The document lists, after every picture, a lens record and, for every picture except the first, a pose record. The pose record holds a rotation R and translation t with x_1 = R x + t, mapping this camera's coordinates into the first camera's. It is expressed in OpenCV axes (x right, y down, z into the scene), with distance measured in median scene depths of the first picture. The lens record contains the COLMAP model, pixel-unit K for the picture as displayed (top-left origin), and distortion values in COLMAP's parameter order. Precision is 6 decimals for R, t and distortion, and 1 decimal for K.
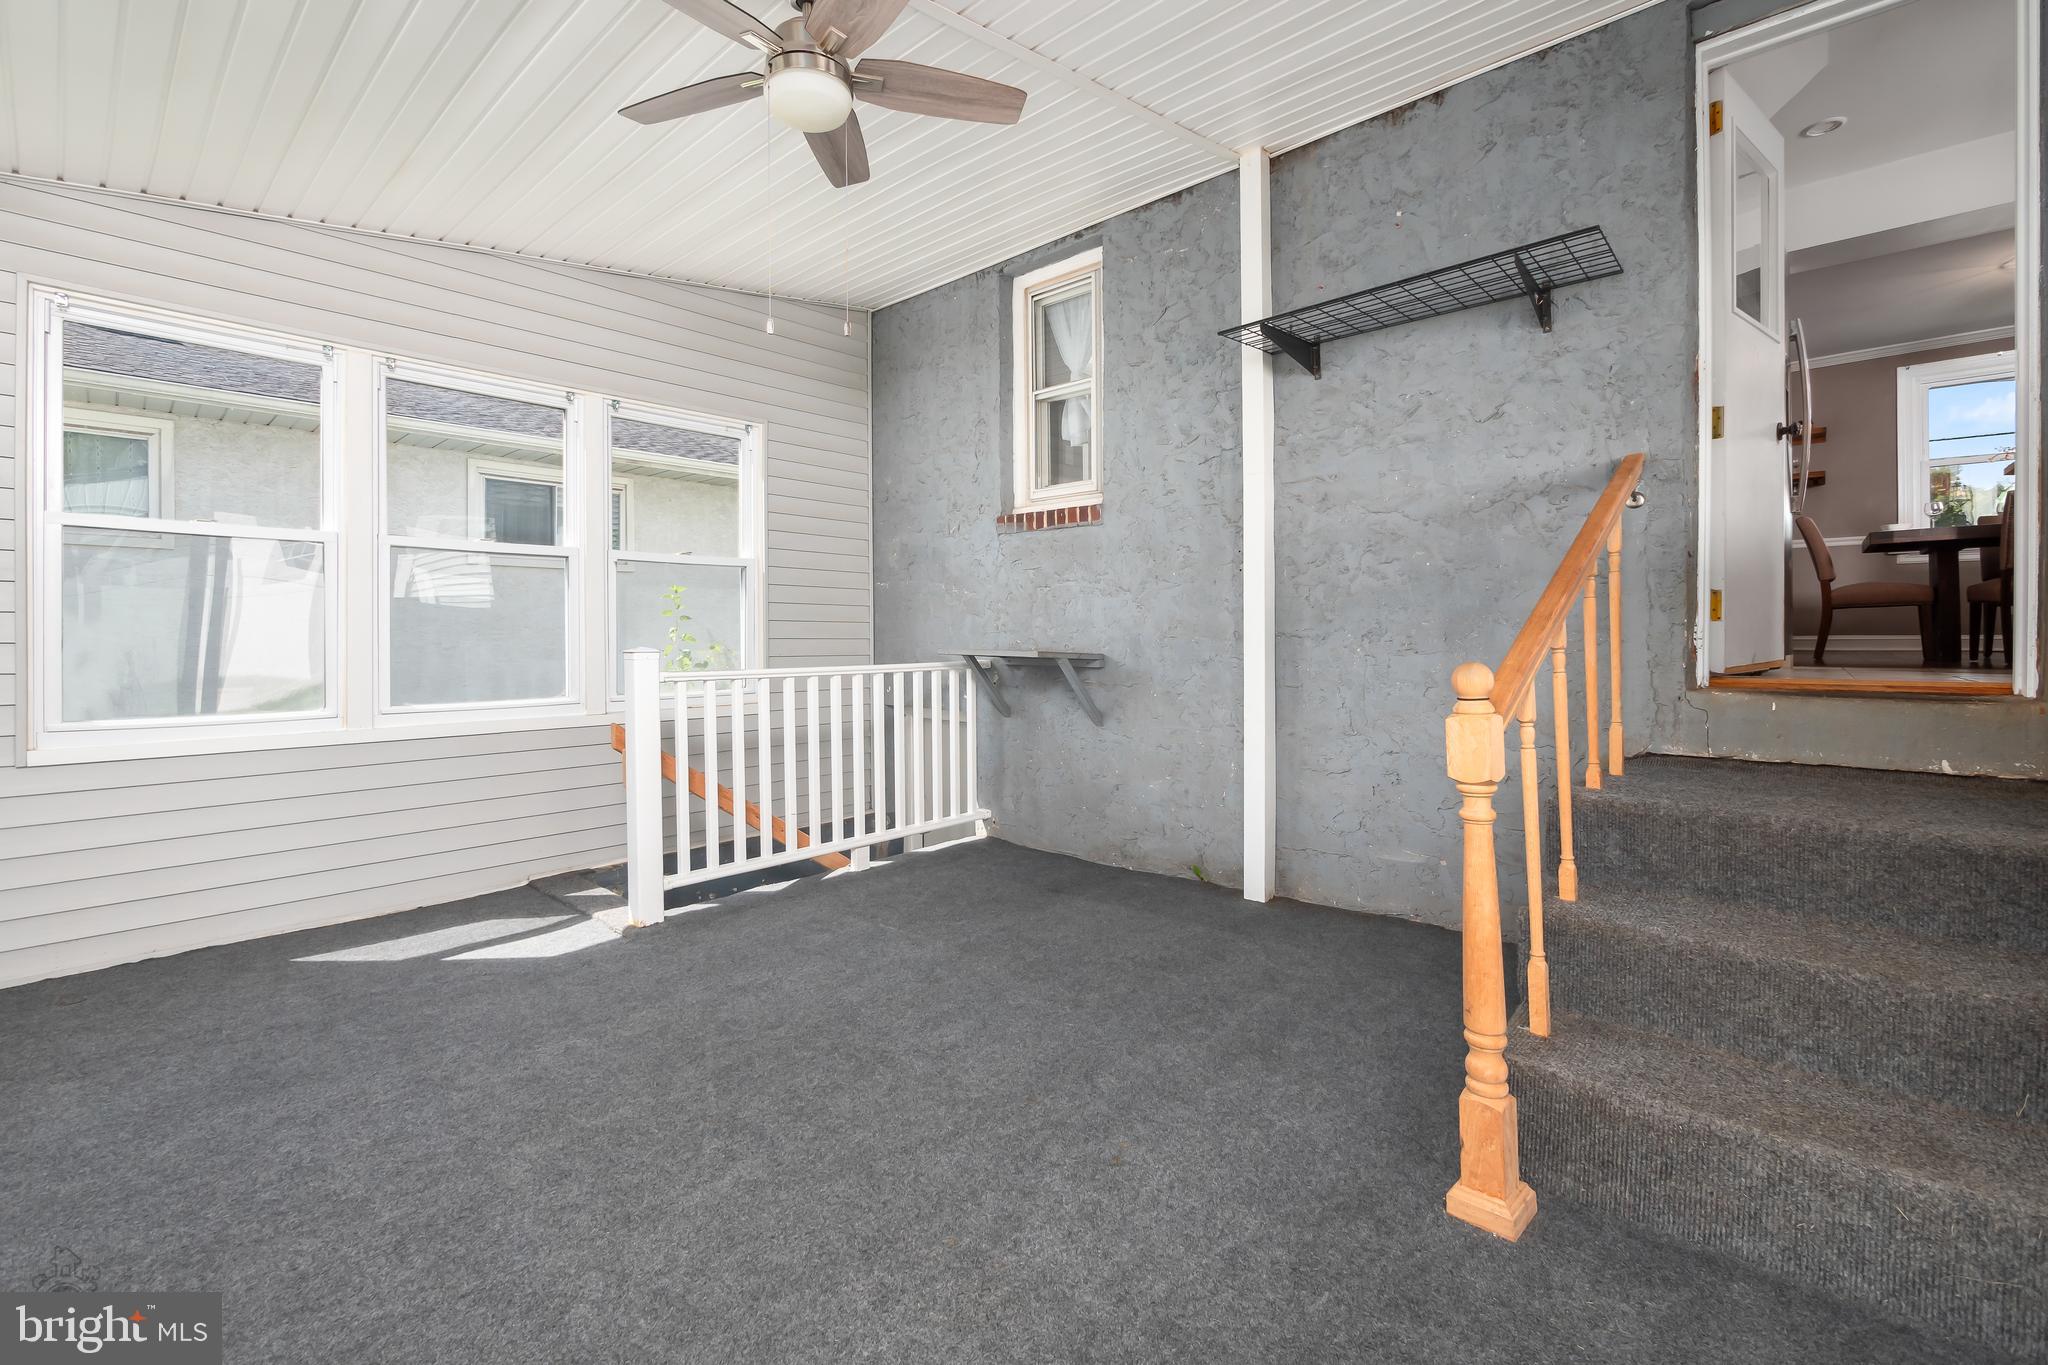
lens RADIAL K [[871.3, 0, 1020.0], [0, 871.3, 587.7], [0, 0, 1]] dist [0.001428, 0.000518]
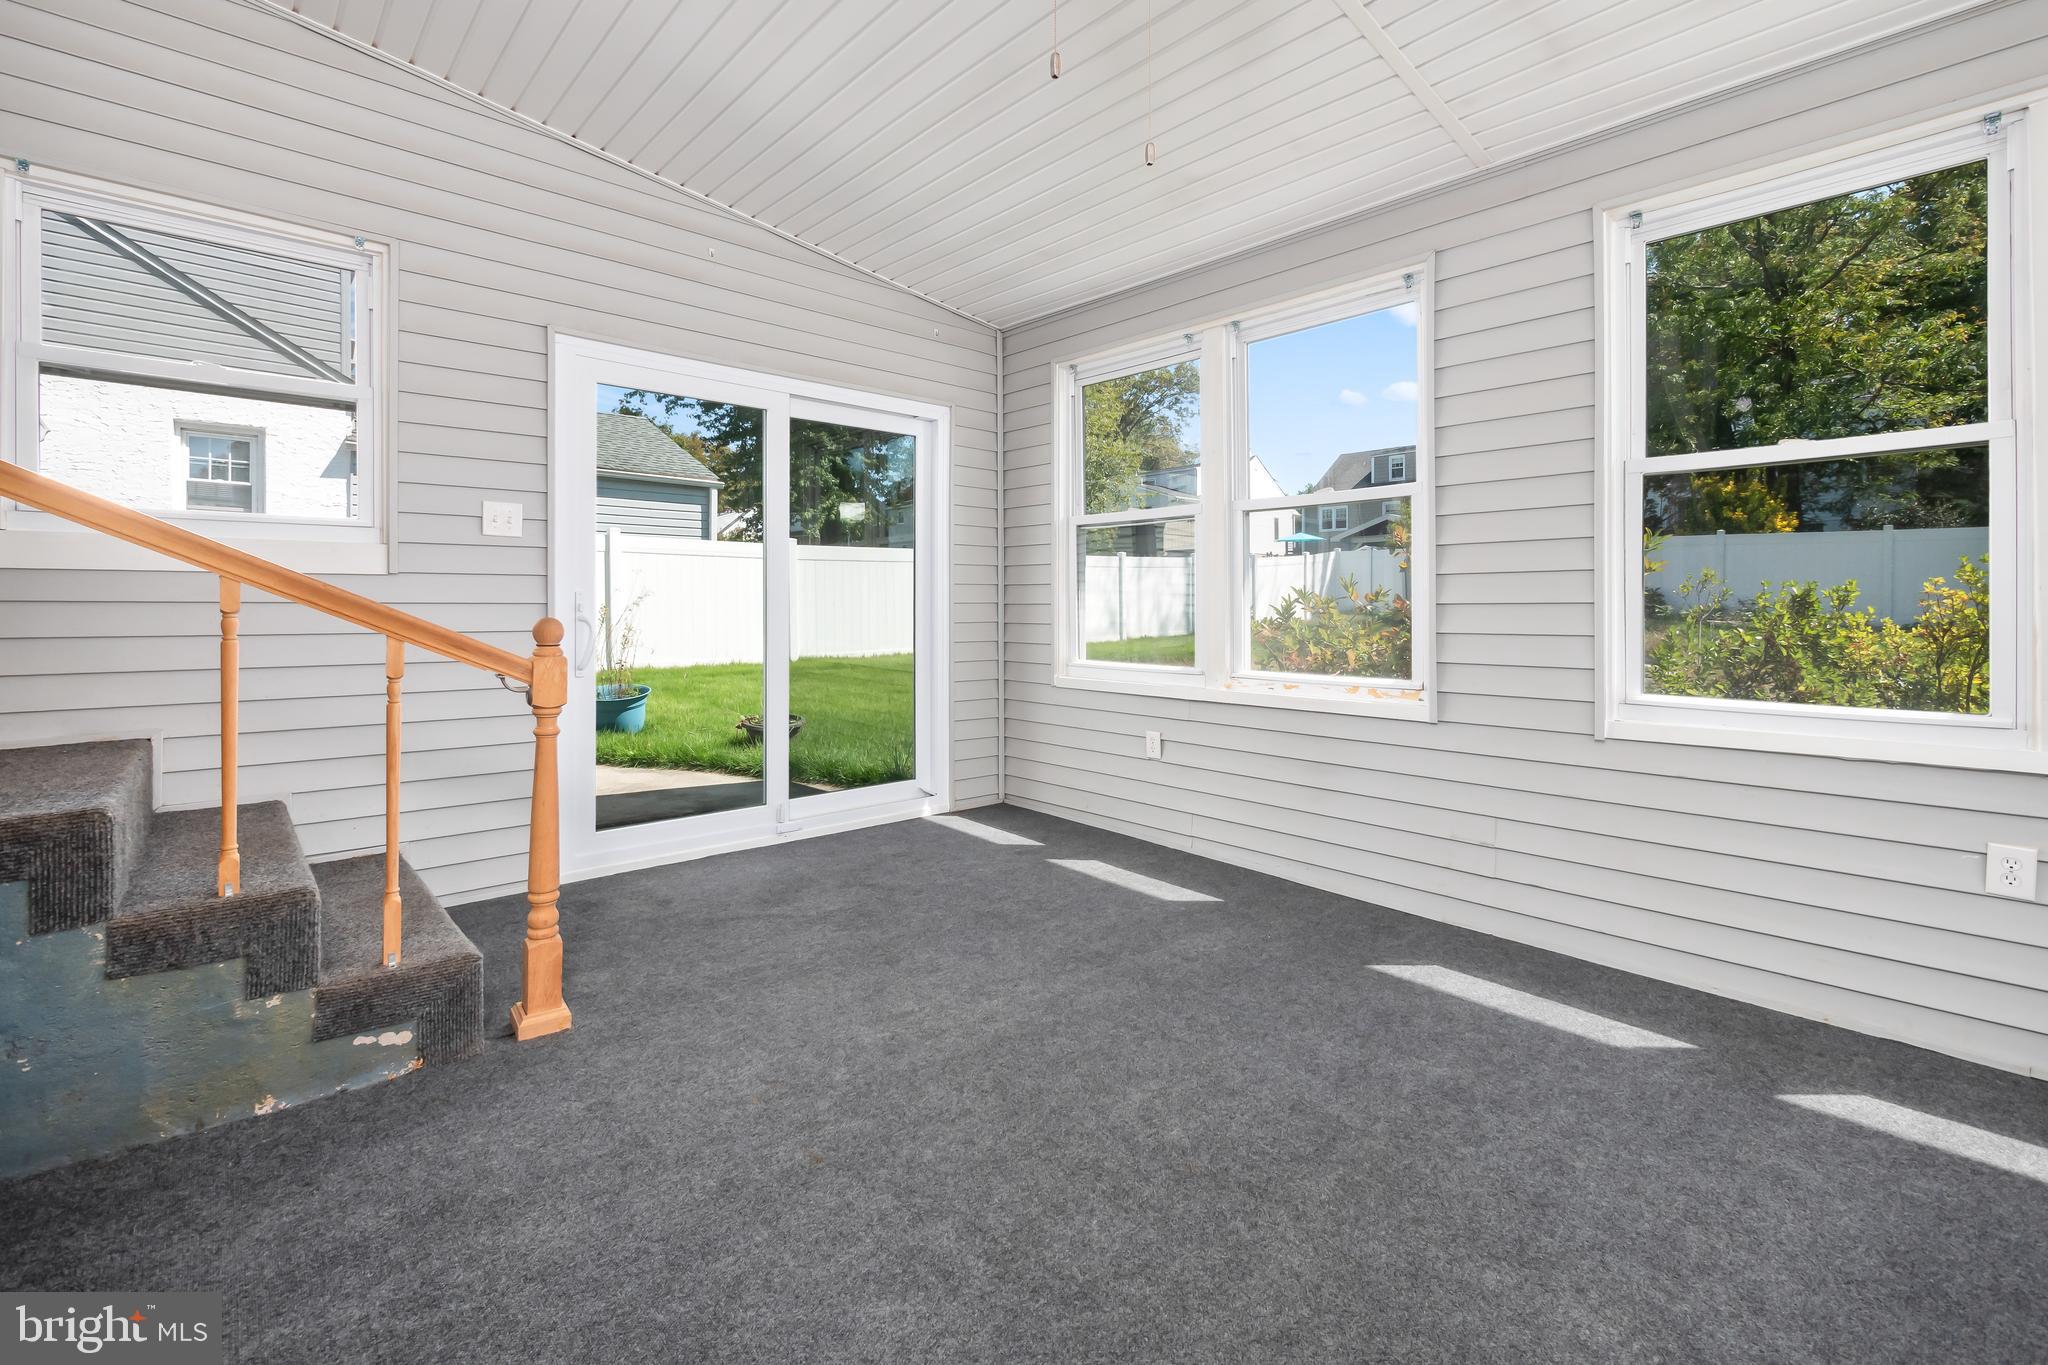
lens RADIAL K [[883.1, 0, 1015.4], [0, 883.1, 606.4], [0, 0, 1]] dist [0.001021, 0.000027]
pose [[-0.994995, 0.004474, 0.099821, -0.243928], [-0.000345, 0.998837, -0.048204, 0.101742], [-0.099921, -0.047998, -0.993837, 1.735255]]
